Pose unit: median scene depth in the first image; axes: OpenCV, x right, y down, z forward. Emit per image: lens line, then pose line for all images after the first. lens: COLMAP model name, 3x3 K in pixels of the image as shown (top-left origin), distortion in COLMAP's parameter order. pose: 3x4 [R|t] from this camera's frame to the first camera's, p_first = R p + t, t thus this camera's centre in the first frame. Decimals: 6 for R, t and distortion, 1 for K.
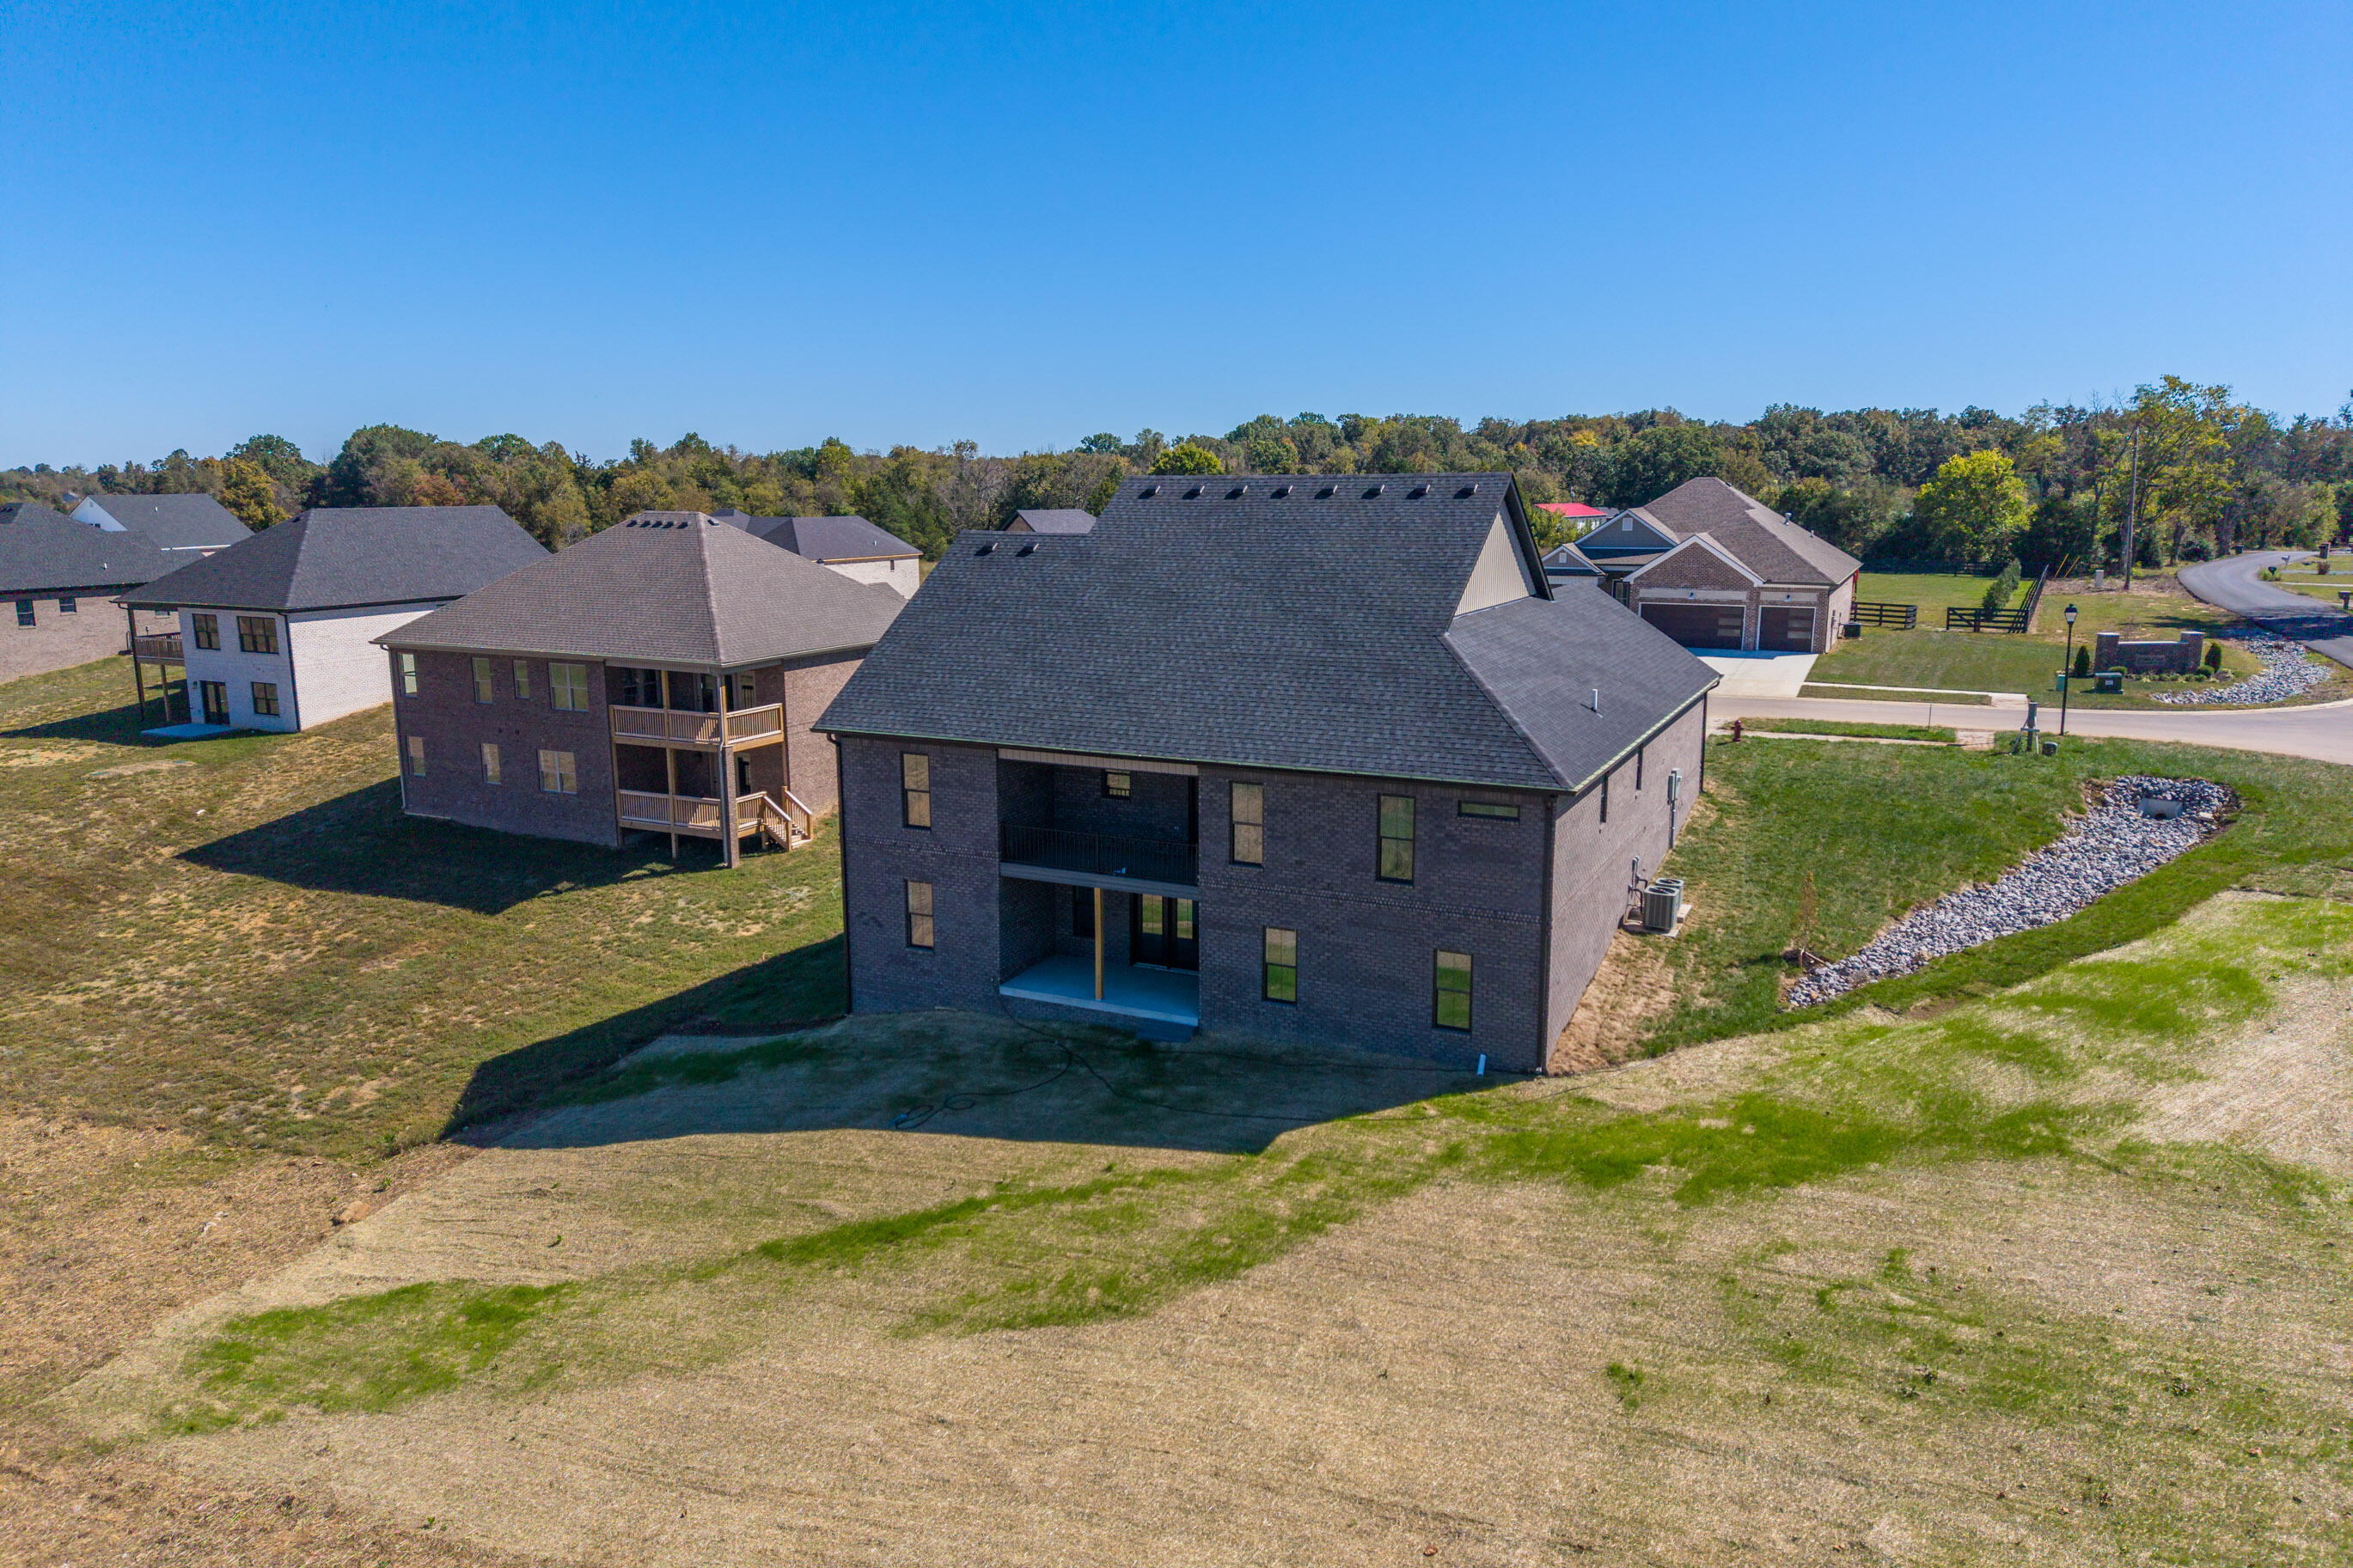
lens RADIAL K [[1579.5, 0, 1175.9], [0, 1579.5, 774.8], [0, 0, 1]] dist [0.006015, -0.005232]
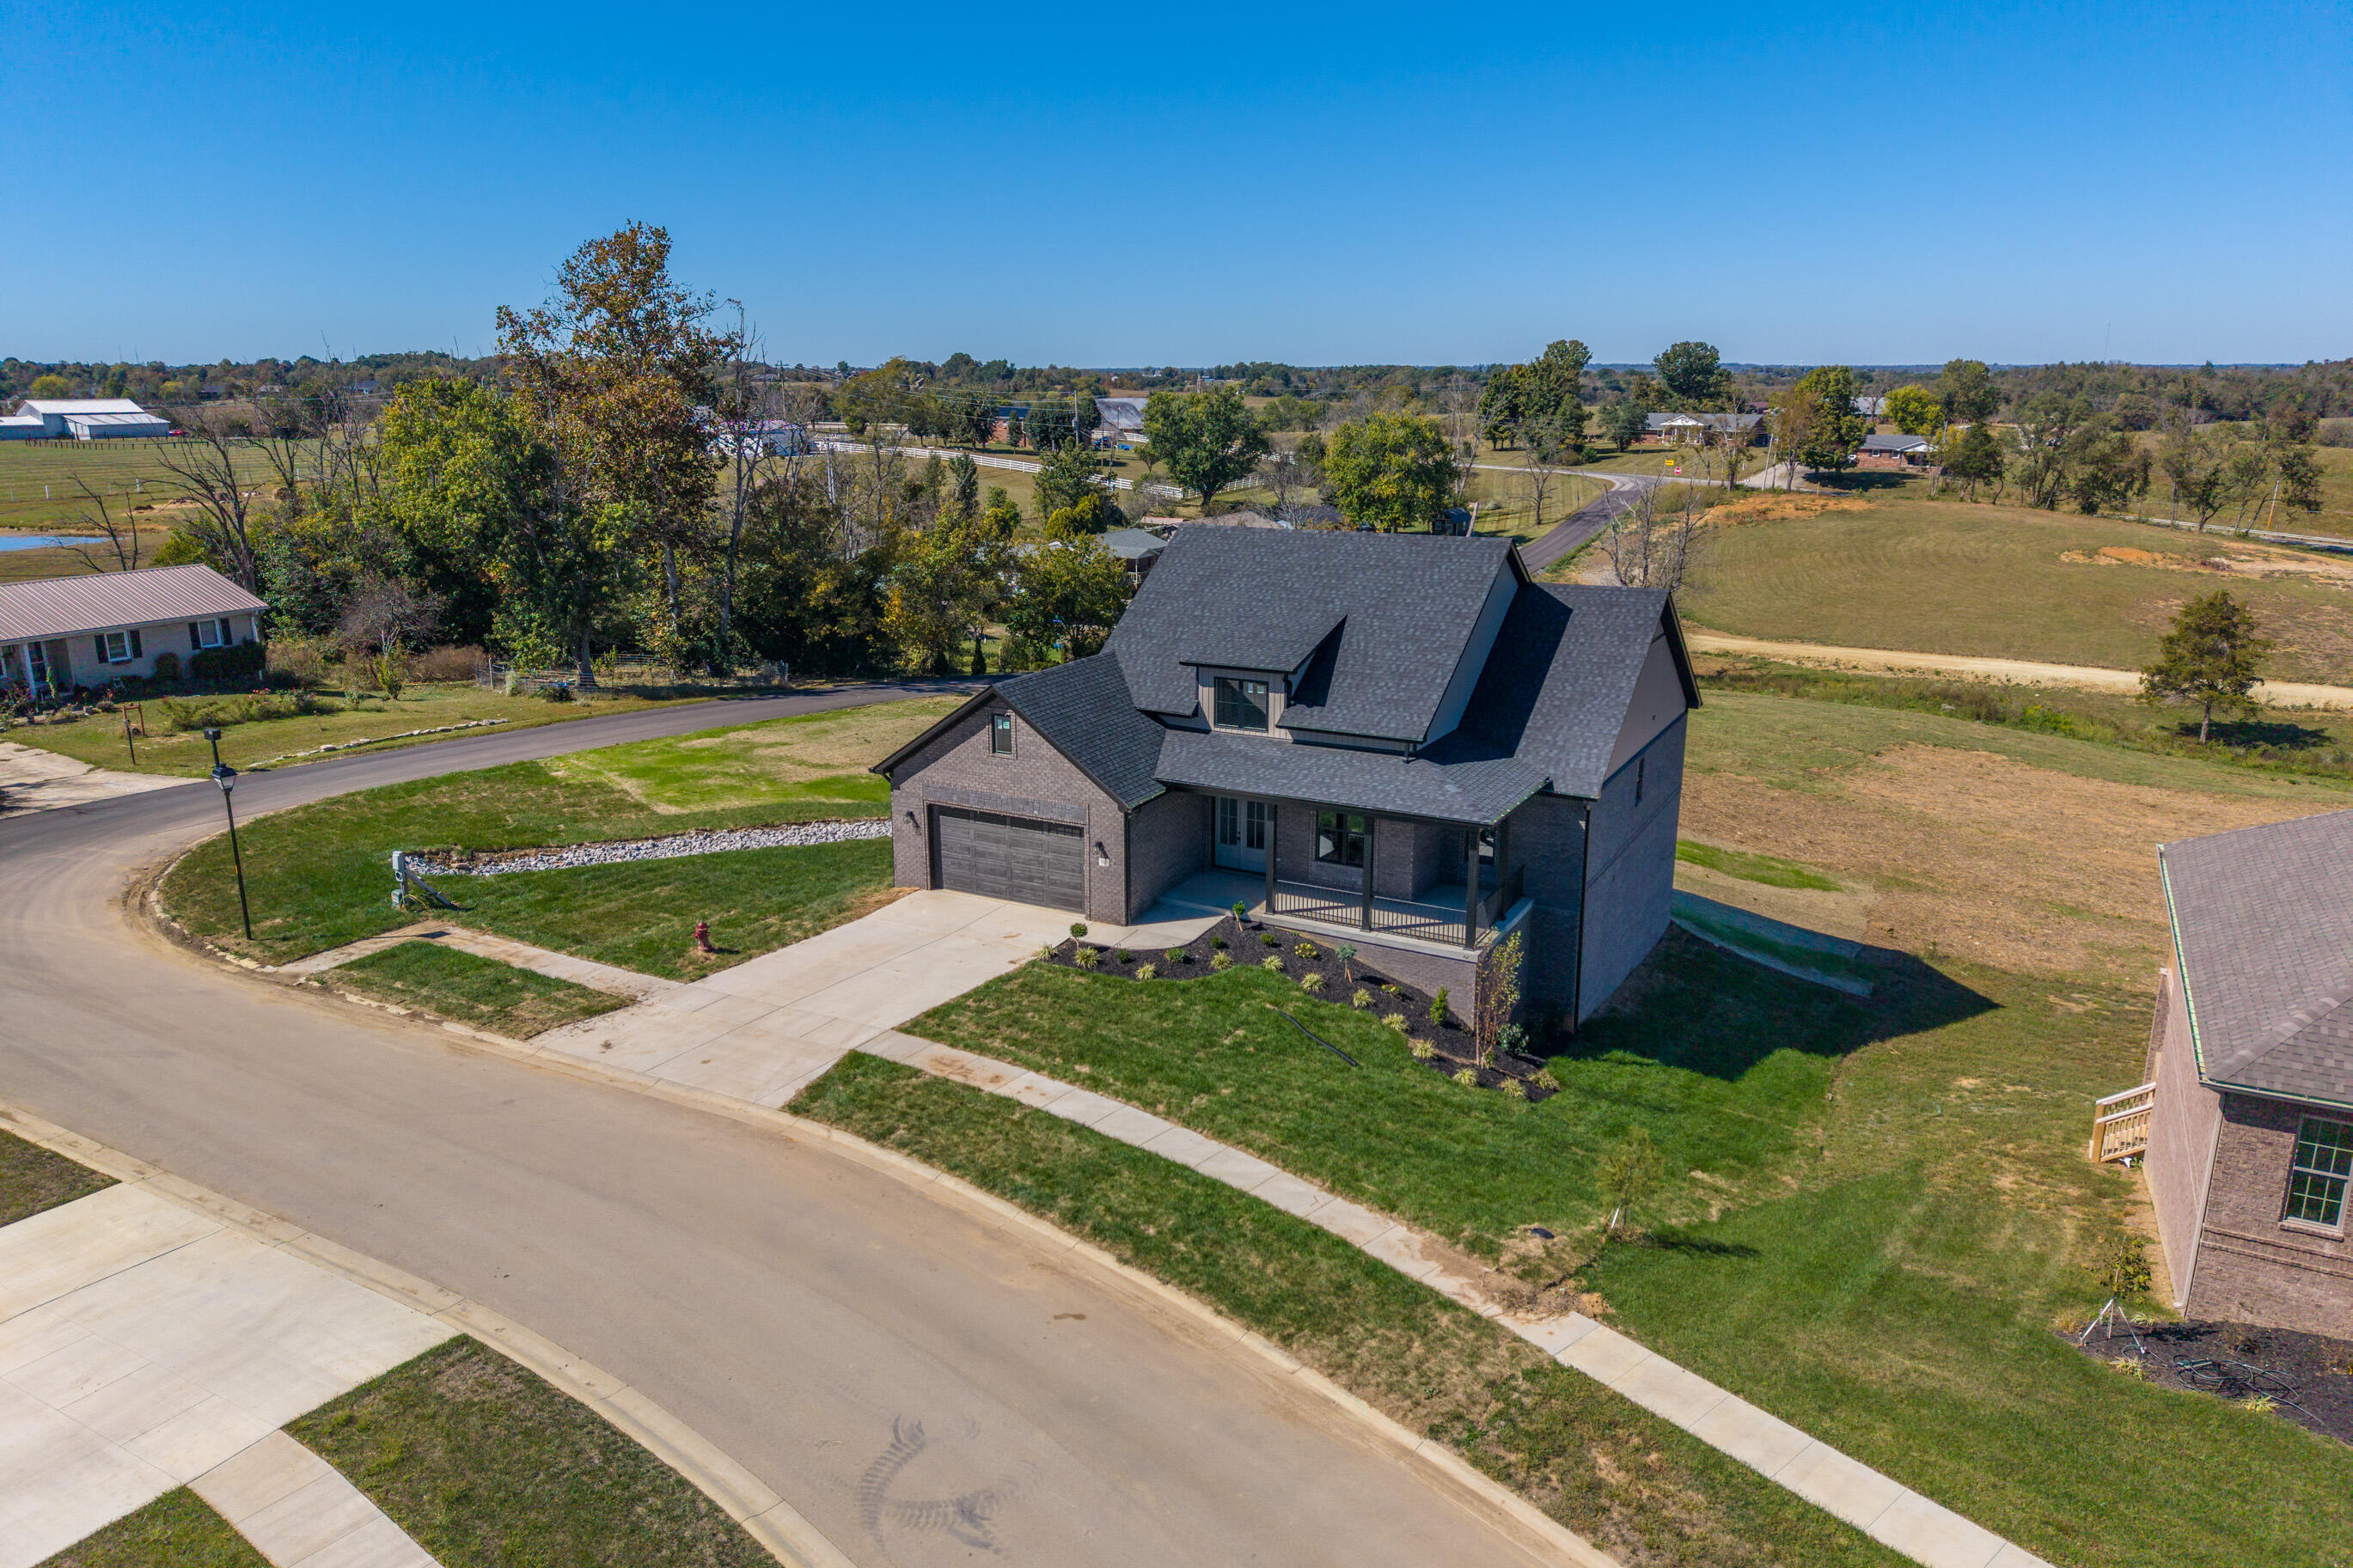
lens RADIAL K [[1558.0, 0, 1168.5], [0, 1558.0, 775.8], [0, 0, 1]] dist [0.070885, -0.091478]
pose [[-0.998901, -0.011224, 0.045496, 0.171234], [0.009192, 0.905102, 0.425094, -0.578386], [-0.045950, 0.425045, -0.904005, 2.361272]]
